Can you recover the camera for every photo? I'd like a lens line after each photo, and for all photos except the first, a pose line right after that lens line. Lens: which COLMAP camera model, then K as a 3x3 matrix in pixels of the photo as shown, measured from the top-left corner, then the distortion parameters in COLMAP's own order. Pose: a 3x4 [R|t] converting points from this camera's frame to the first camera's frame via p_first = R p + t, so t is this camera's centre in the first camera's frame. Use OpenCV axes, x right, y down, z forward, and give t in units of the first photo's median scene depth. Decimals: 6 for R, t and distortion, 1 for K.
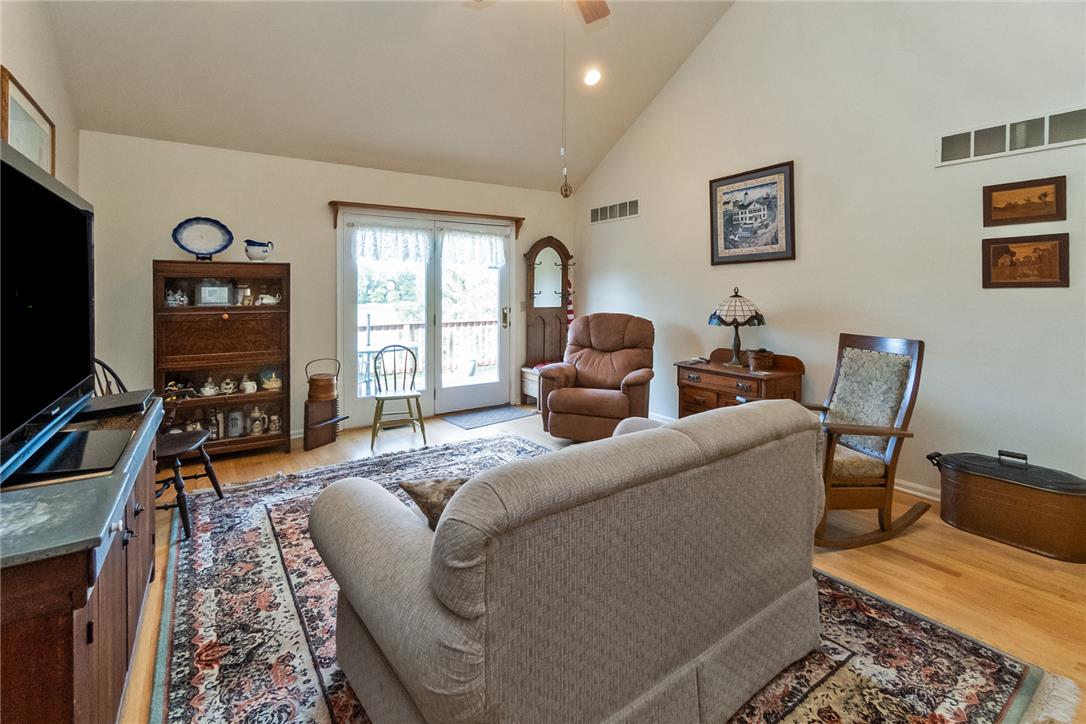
lens RADIAL K [[485.8, 0, 535.5], [0, 485.8, 288.4], [0, 0, 1]] dist [-0.010066, 0.002729]
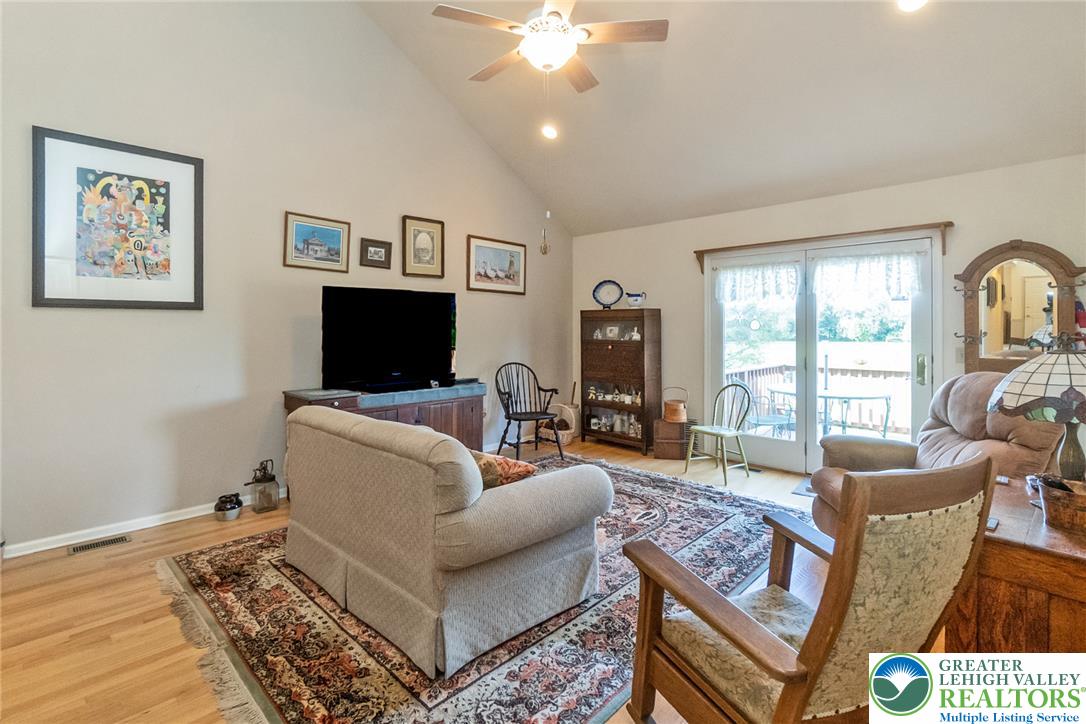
lens RADIAL K [[485.8, 0, 518.0], [0, 485.8, 319.8], [0, 0, 1]] dist [-0.010066, 0.002729]
pose [[0.182568, -0.008344, -0.983158, 0.614437], [0.004547, 0.999960, -0.007642, -0.011096], [0.983183, -0.003076, 0.182599, 0.371743]]
